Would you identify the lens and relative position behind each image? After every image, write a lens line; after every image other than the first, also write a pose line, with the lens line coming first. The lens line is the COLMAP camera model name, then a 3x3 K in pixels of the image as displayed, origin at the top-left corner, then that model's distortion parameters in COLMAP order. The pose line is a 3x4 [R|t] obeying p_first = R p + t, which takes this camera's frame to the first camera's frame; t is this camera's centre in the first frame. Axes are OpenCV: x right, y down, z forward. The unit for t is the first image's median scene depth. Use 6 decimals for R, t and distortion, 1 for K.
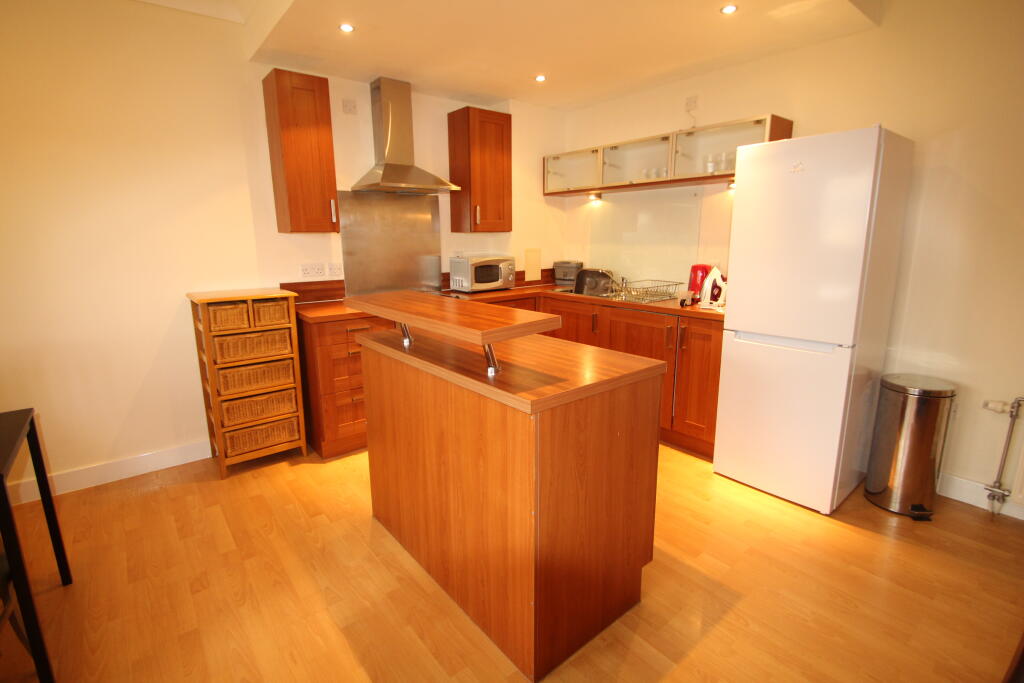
lens RADIAL K [[481.2, 0, 512.0], [0, 481.2, 341.5], [0, 0, 1]] dist [-0.000287, 0.000167]
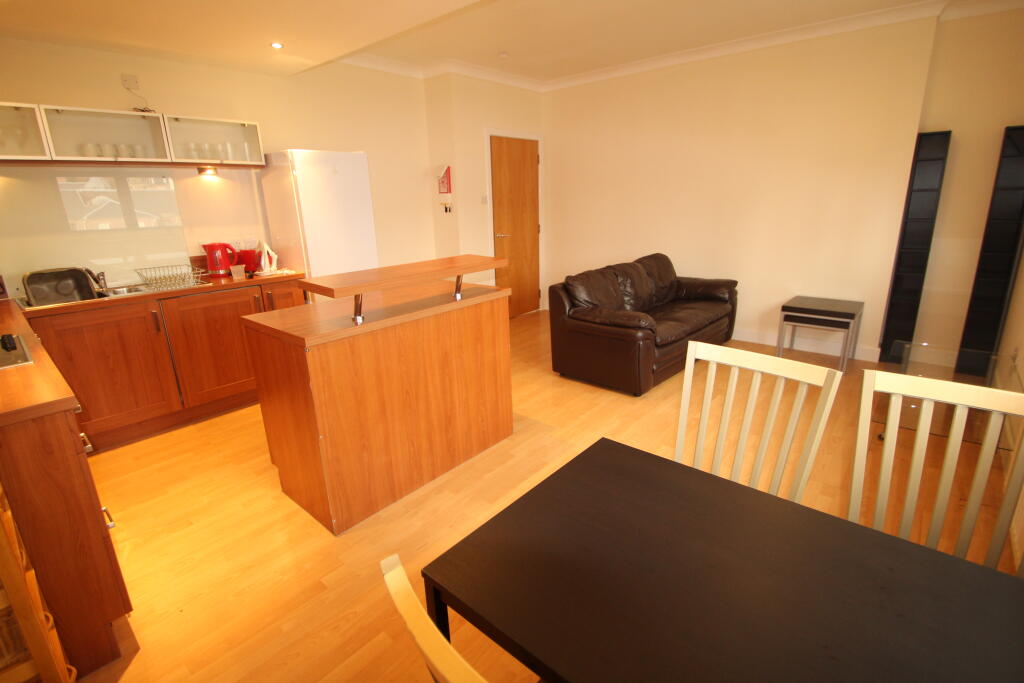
lens RADIAL K [[481.2, 0, 512.0], [0, 481.2, 341.5], [0, 0, 1]] dist [-0.000287, 0.000167]
pose [[-0.169205, -0.278373, 0.945451, -0.783763], [0.238738, 0.919138, 0.313351, -0.126698], [-0.956229, 0.278735, -0.089065, 0.476073]]
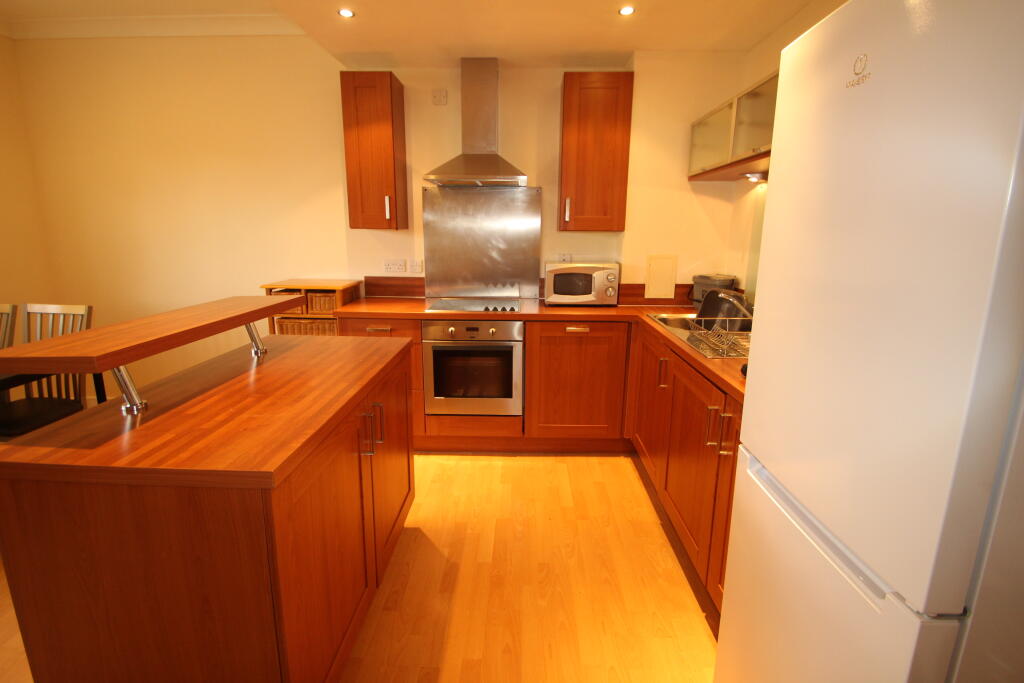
lens RADIAL K [[481.2, 0, 512.0], [0, 481.2, 341.5], [0, 0, 1]] dist [-0.000287, 0.000167]
pose [[0.751212, 0.162888, -0.639647, 0.454694], [-0.156309, 0.985408, 0.067364, -0.098212], [0.641286, 0.049378, 0.765711, 0.387097]]
